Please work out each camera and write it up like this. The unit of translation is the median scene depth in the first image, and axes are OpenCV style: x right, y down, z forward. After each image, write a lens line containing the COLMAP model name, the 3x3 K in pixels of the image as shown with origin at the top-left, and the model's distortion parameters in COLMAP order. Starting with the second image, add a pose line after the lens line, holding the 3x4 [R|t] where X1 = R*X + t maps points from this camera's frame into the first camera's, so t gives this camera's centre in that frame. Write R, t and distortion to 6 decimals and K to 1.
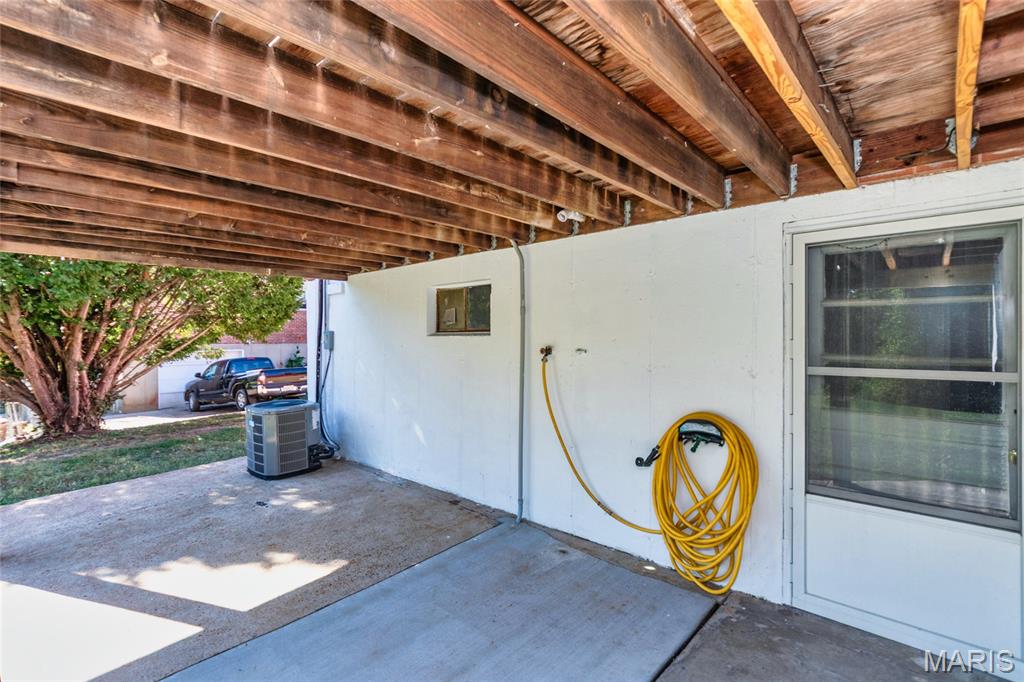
lens RADIAL K [[479.2, 0, 505.6], [0, 479.2, 330.0], [0, 0, 1]] dist [0.001413, -0.000783]
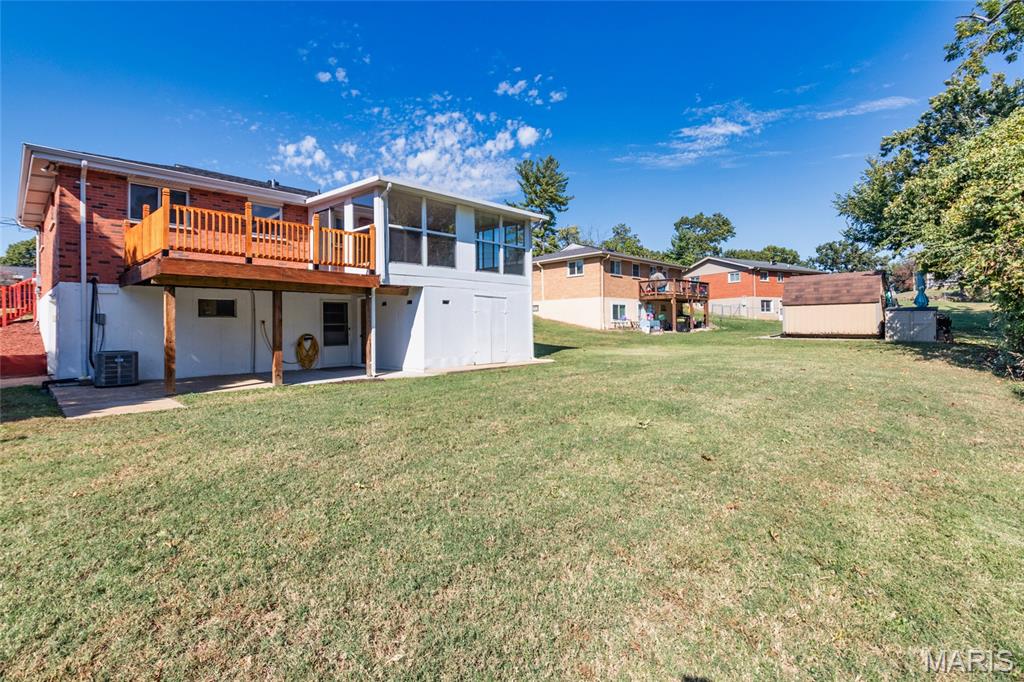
lens RADIAL K [[479.2, 0, 505.6], [0, 479.2, 330.0], [0, 0, 1]] dist [0.001413, -0.000783]
pose [[0.023310, -0.002215, 0.999726, -3.394211], [0.002763, 0.999994, 0.002151, 0.102399], [-0.999724, 0.002712, 0.023316, -0.865161]]
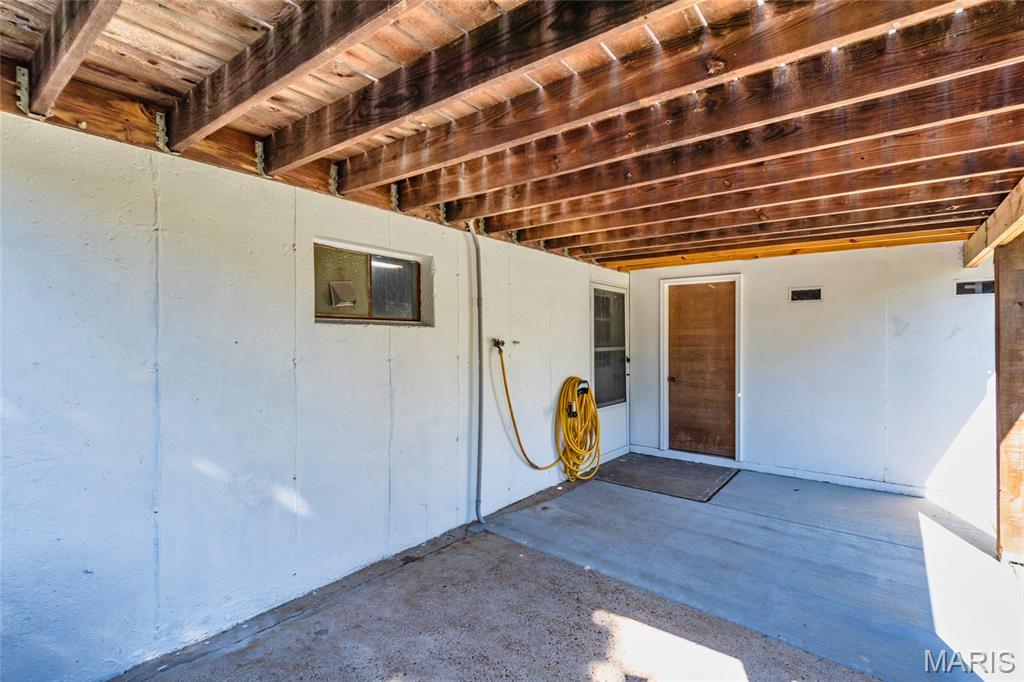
lens RADIAL K [[471.4, 0, 512.0], [0, 471.4, 341.0], [0, 0, 1]] dist [0.001359, 0.000284]
pose [[-0.071915, 0.002521, 0.997408, -0.943139], [-0.011842, 0.999924, -0.003381, 0.041319], [-0.997340, -0.012055, -0.071880, 1.044043]]
